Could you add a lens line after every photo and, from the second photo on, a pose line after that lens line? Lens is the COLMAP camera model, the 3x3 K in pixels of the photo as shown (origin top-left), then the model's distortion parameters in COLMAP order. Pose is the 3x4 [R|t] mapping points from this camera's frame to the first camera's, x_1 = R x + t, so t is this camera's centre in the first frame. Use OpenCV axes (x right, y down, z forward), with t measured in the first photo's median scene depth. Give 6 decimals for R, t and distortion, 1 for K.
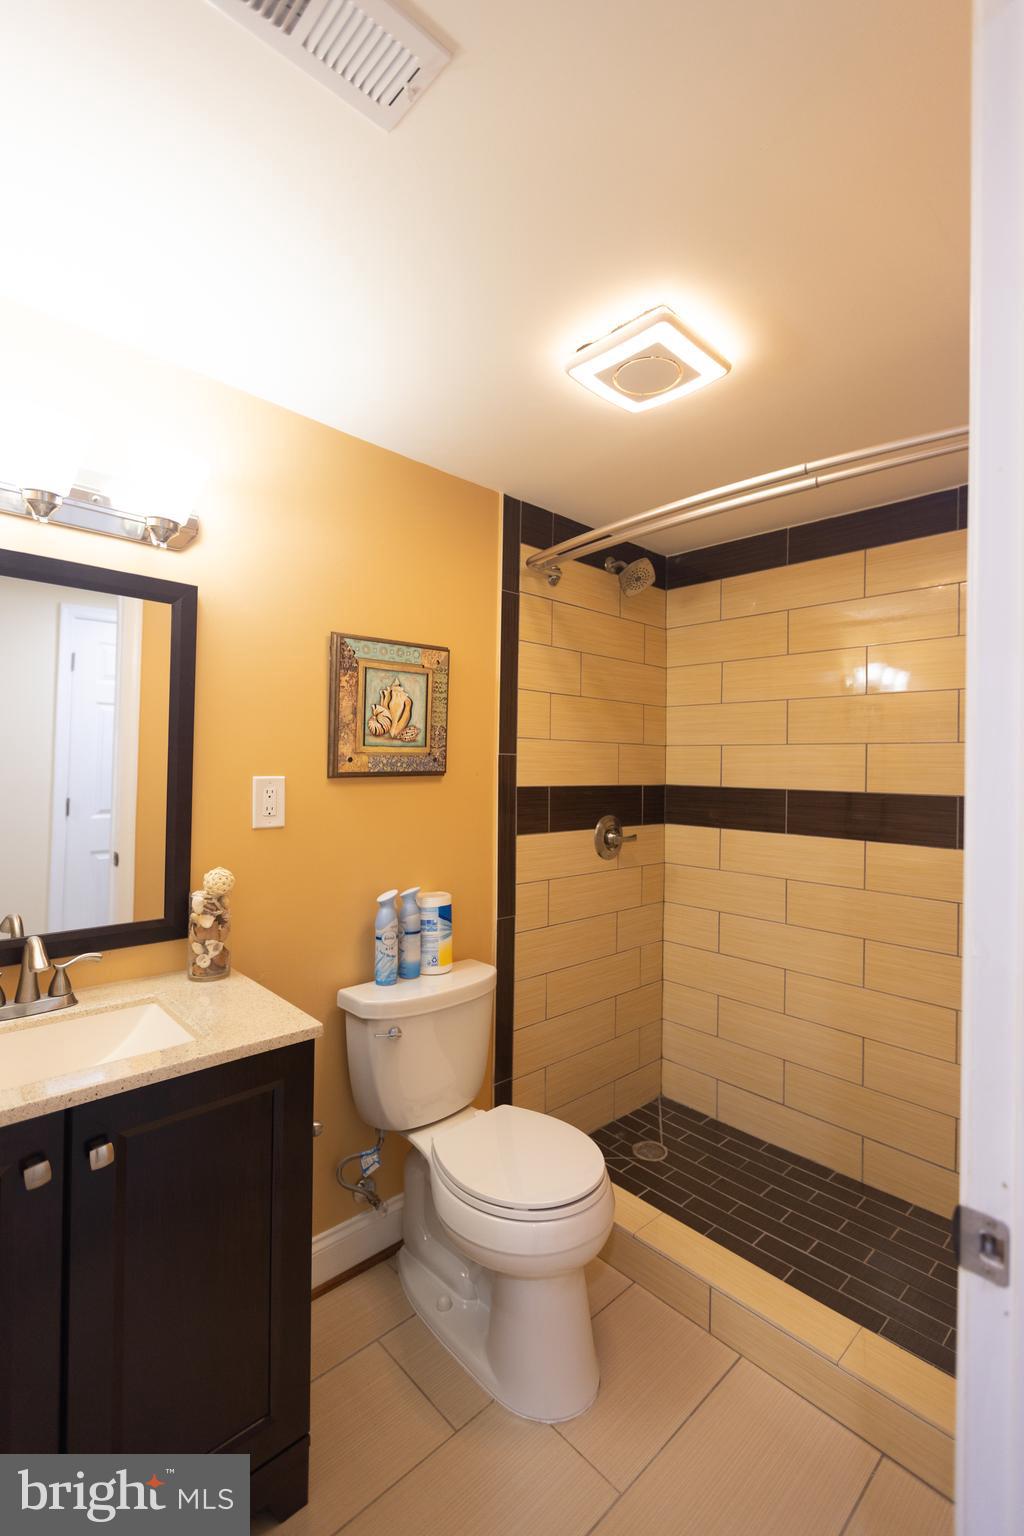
lens RADIAL K [[683.9, 0, 517.1], [0, 683.9, 765.6], [0, 0, 1]] dist [0.003005, 0.002089]
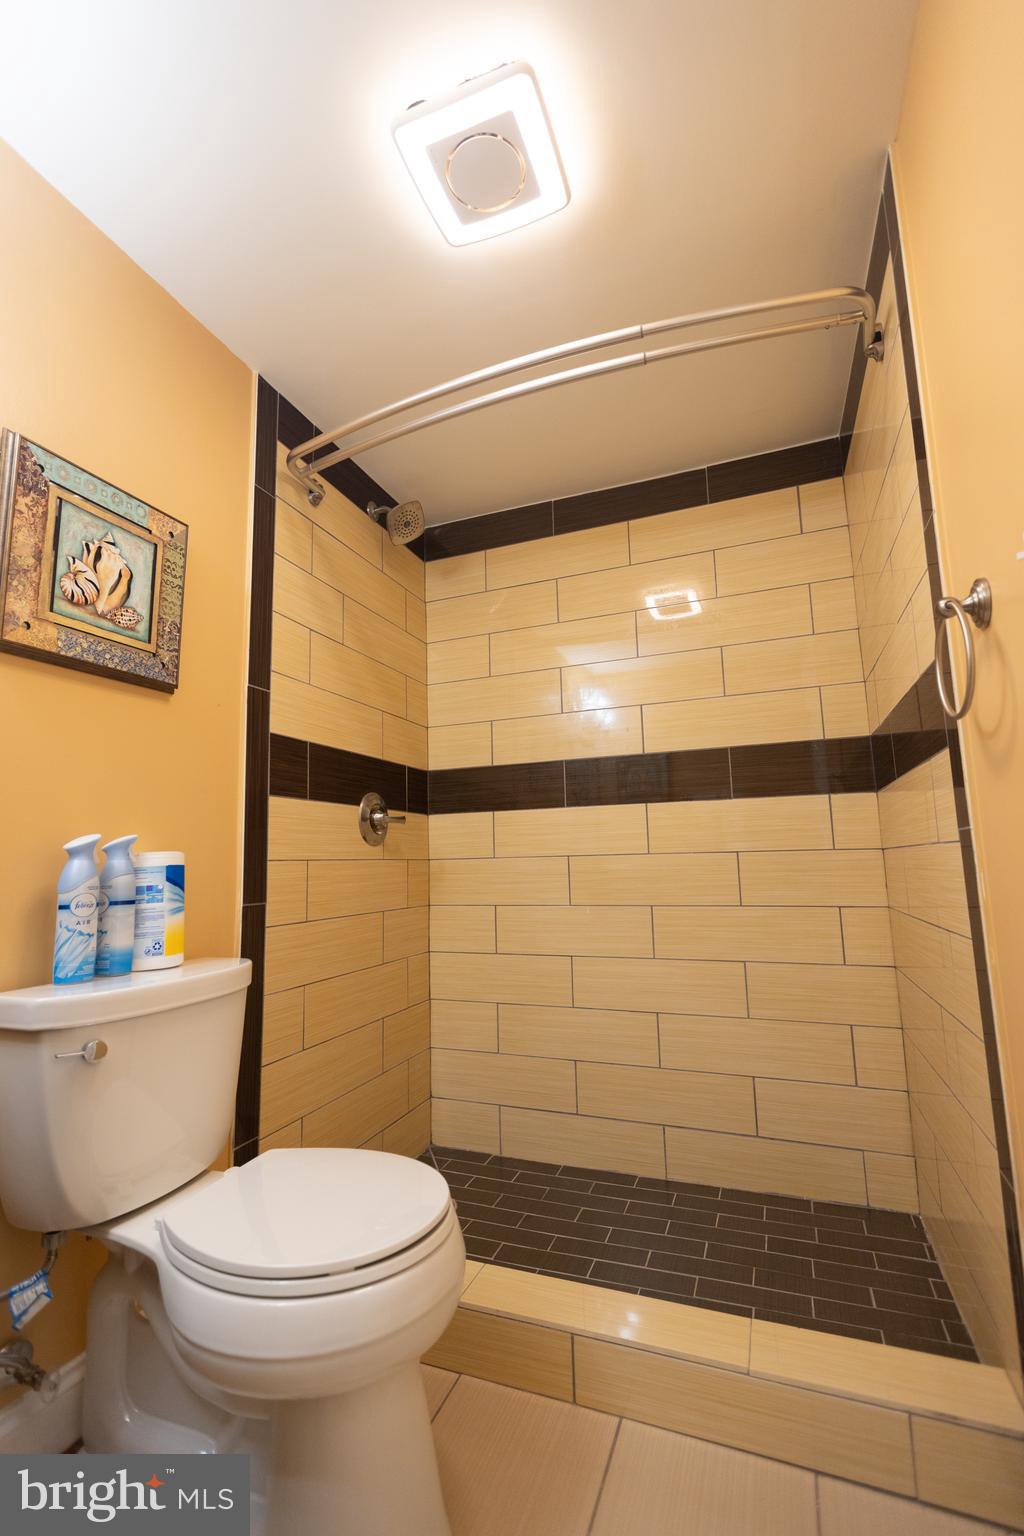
lens RADIAL K [[683.9, 0, 502.4], [0, 683.9, 766.7], [0, 0, 1]] dist [0.003005, 0.002089]
pose [[0.907466, 0.023945, 0.419443, -0.097469], [0.035523, 0.990426, -0.133394, 0.207453], [-0.418621, 0.135950, 0.897928, 0.235705]]
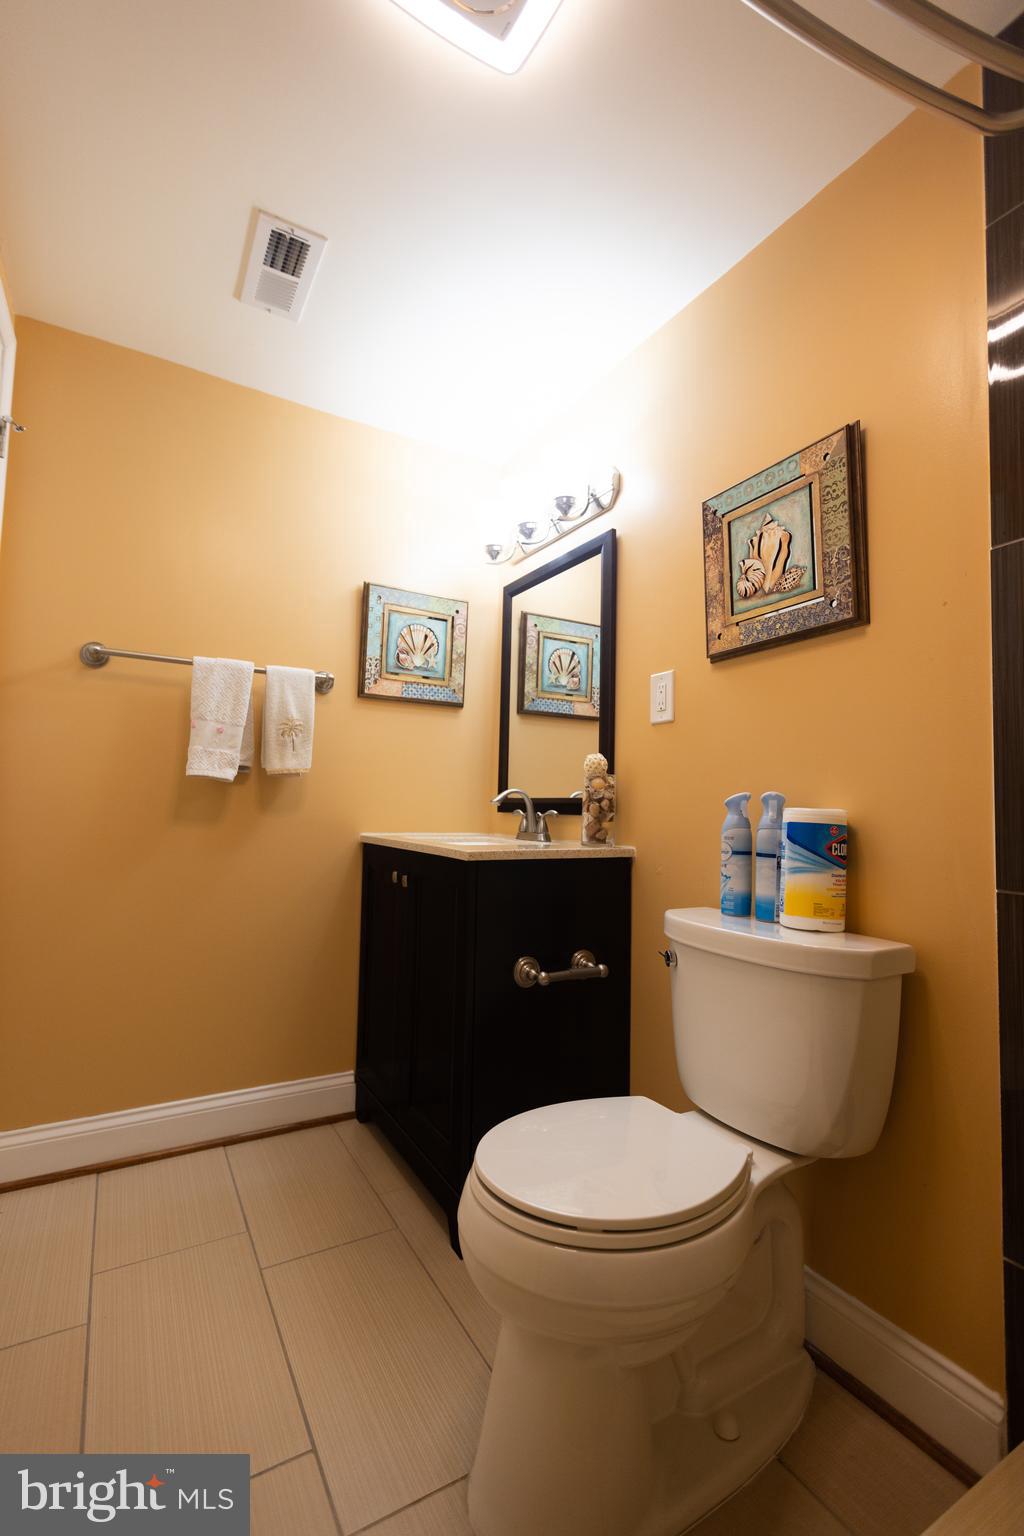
lens RADIAL K [[683.9, 0, 513.0], [0, 683.9, 766.7], [0, 0, 1]] dist [0.003005, 0.002089]
pose [[-0.232833, -0.077484, -0.969425, 0.575637], [-0.024177, 0.996974, -0.073879, 0.203874], [0.972216, 0.006236, -0.234001, 0.880142]]
